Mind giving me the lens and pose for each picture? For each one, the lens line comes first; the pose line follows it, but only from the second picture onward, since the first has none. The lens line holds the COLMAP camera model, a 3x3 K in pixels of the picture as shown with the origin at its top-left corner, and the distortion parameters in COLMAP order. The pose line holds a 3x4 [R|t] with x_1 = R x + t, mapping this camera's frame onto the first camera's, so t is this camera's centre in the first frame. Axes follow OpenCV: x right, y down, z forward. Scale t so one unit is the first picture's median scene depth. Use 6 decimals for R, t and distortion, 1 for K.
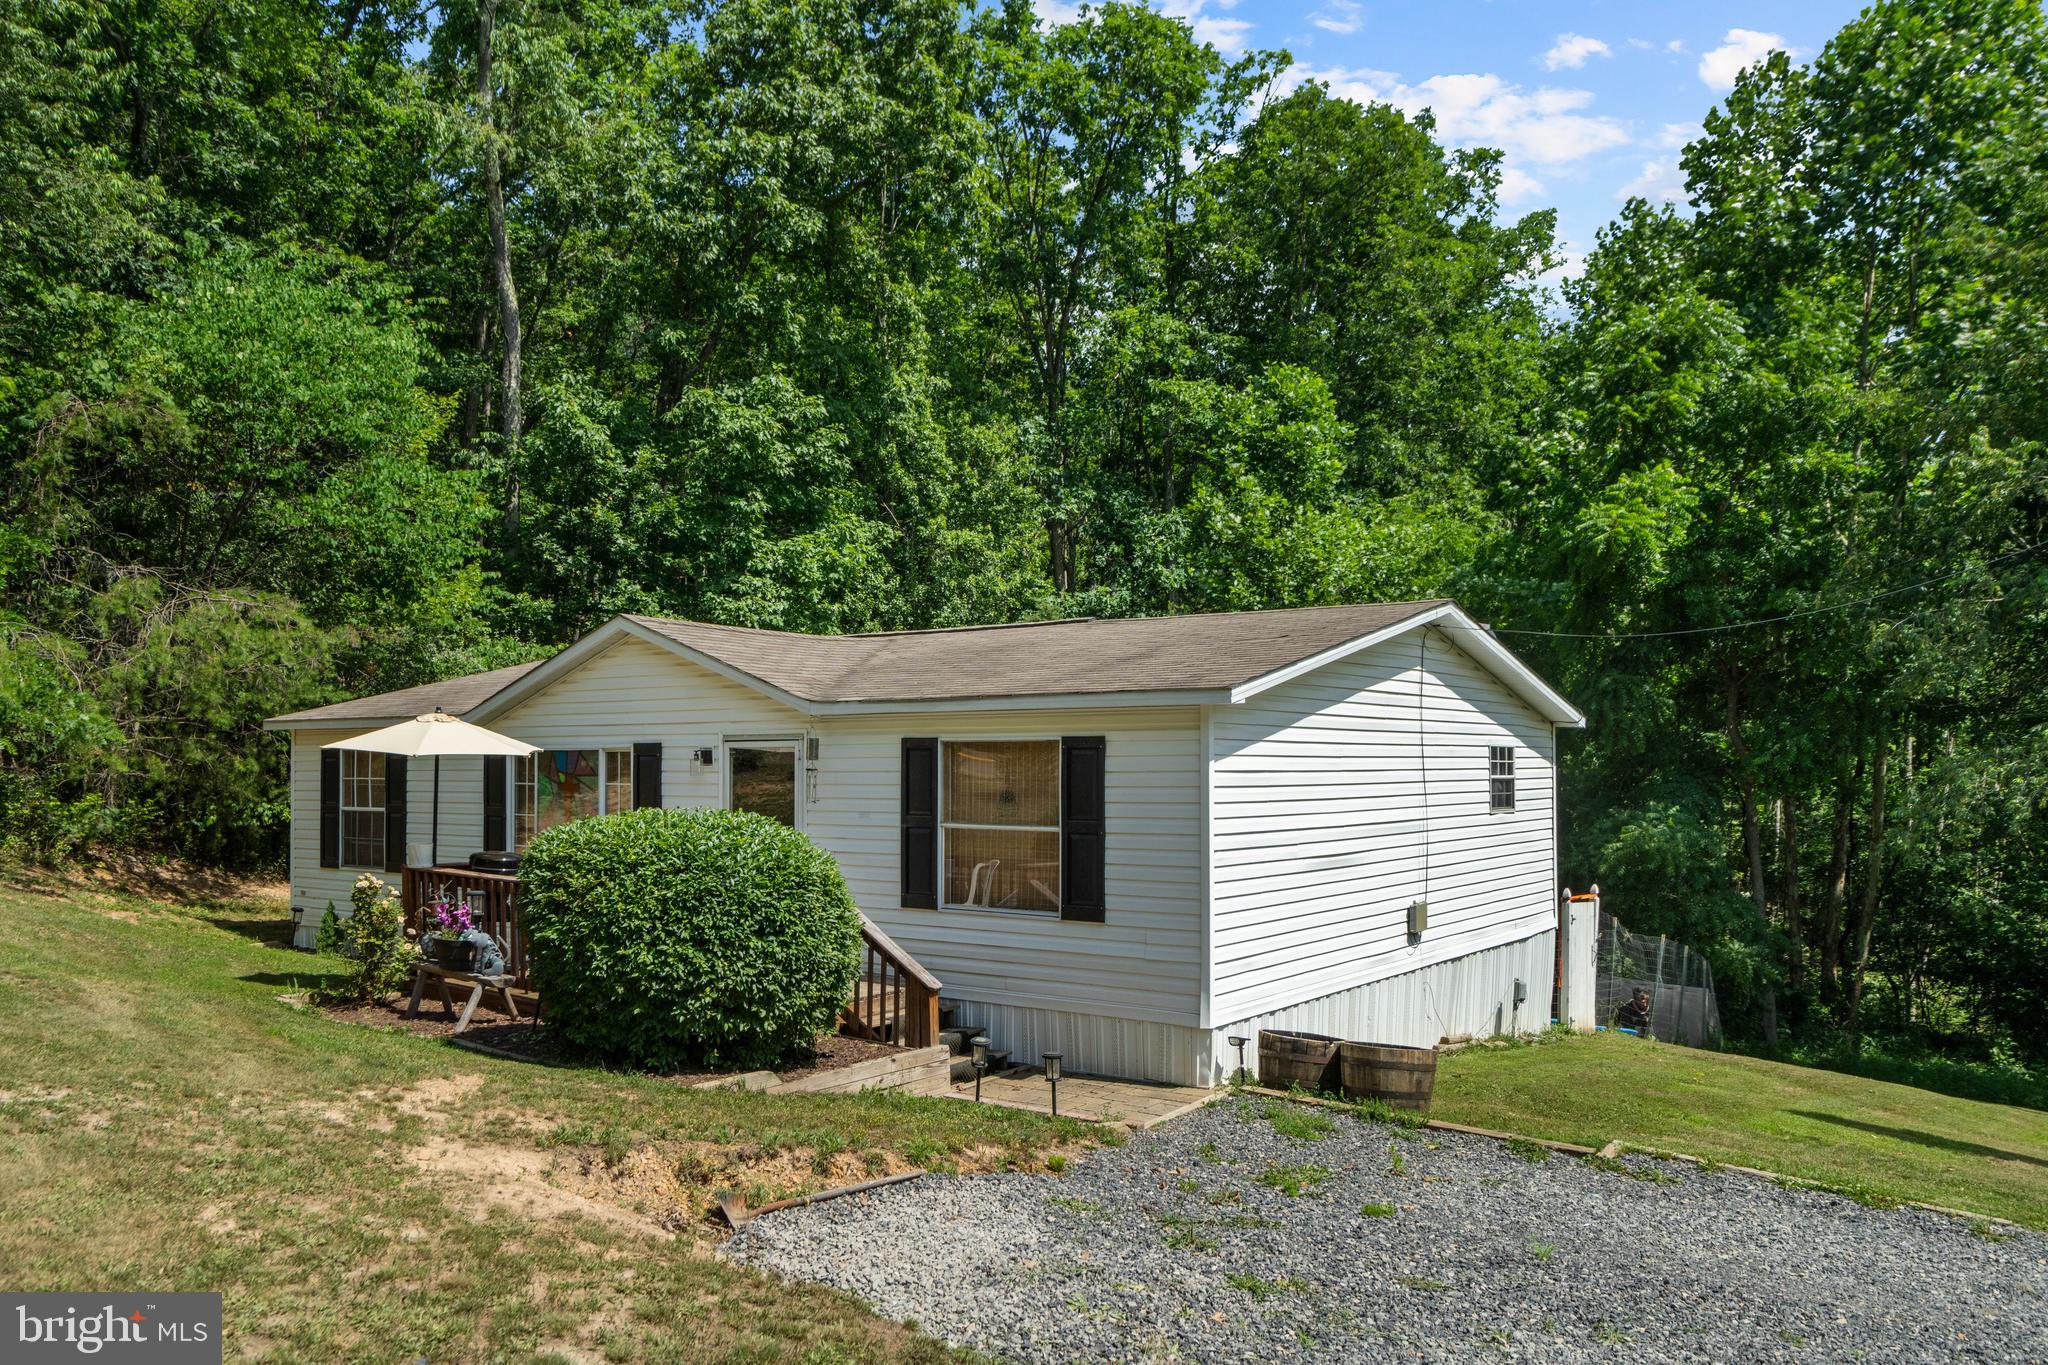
lens RADIAL K [[1590.9, 0, 1017.2], [0, 1590.9, 722.7], [0, 0, 1]] dist [0.021590, 0.002384]
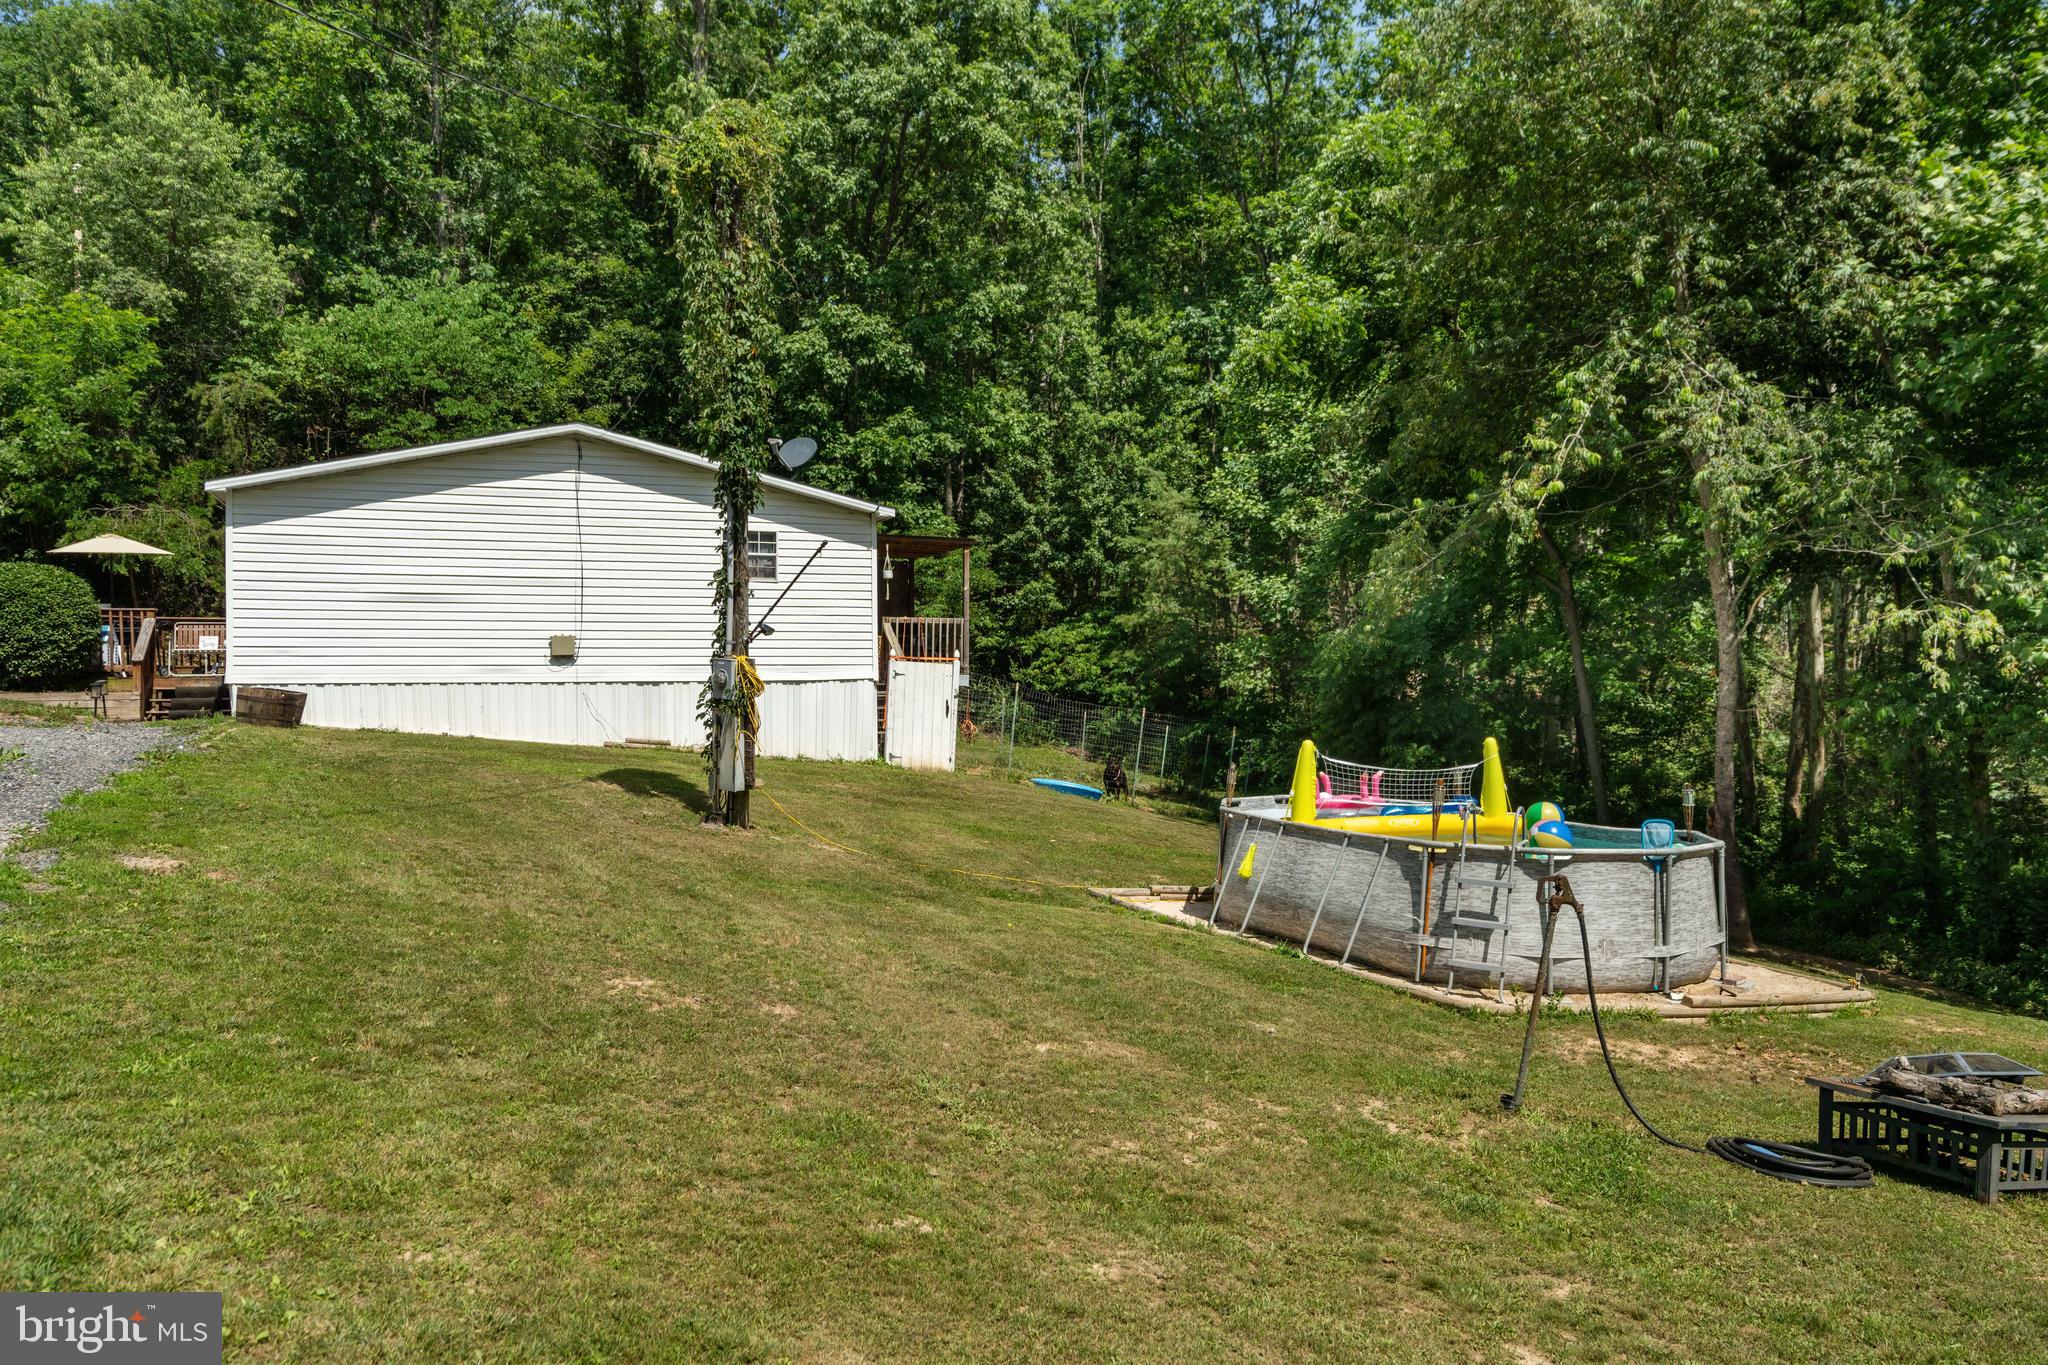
lens RADIAL K [[1571.7, 0, 1024.0], [0, 1571.7, 682.5], [0, 0, 1]] dist [-0.004662, -0.001658]
pose [[0.831510, -0.007370, -0.555460, 1.187135], [0.018603, 0.999721, 0.014584, 0.122645], [0.555198, -0.022460, 0.831415, 0.049247]]
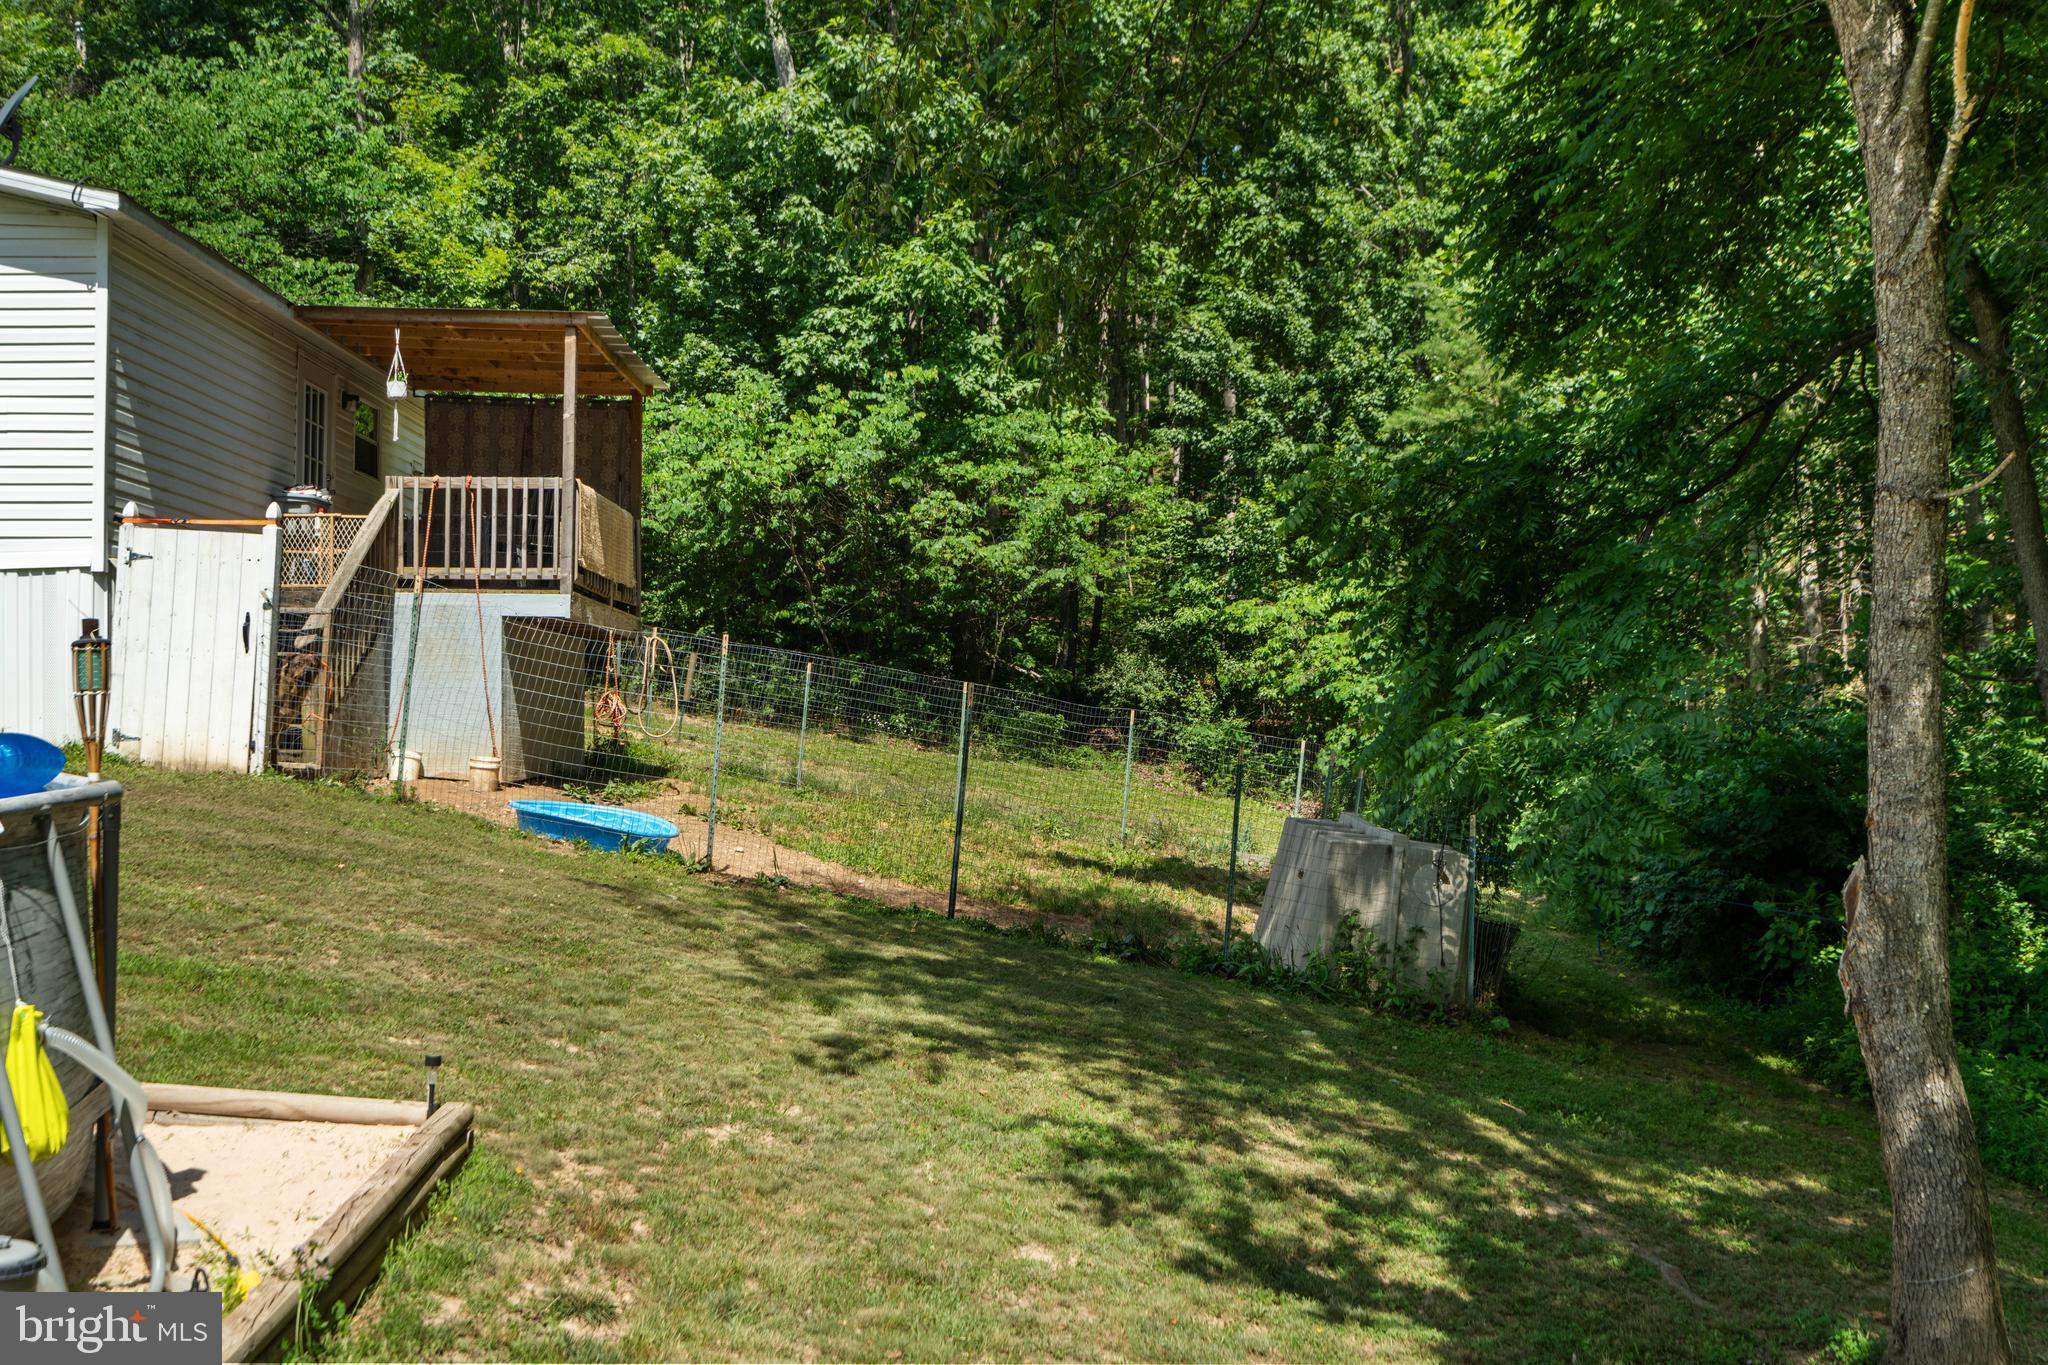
lens RADIAL K [[2047.2, 0, 1027.0], [0, 2047.2, 678.3], [0, 0, 1]] dist [0.126396, 0.000617]
pose [[0.565579, -0.044746, -0.823480, 1.217584], [0.024879, 0.998998, -0.037196, 0.216848], [0.824319, 0.000550, 0.566125, 0.906503]]
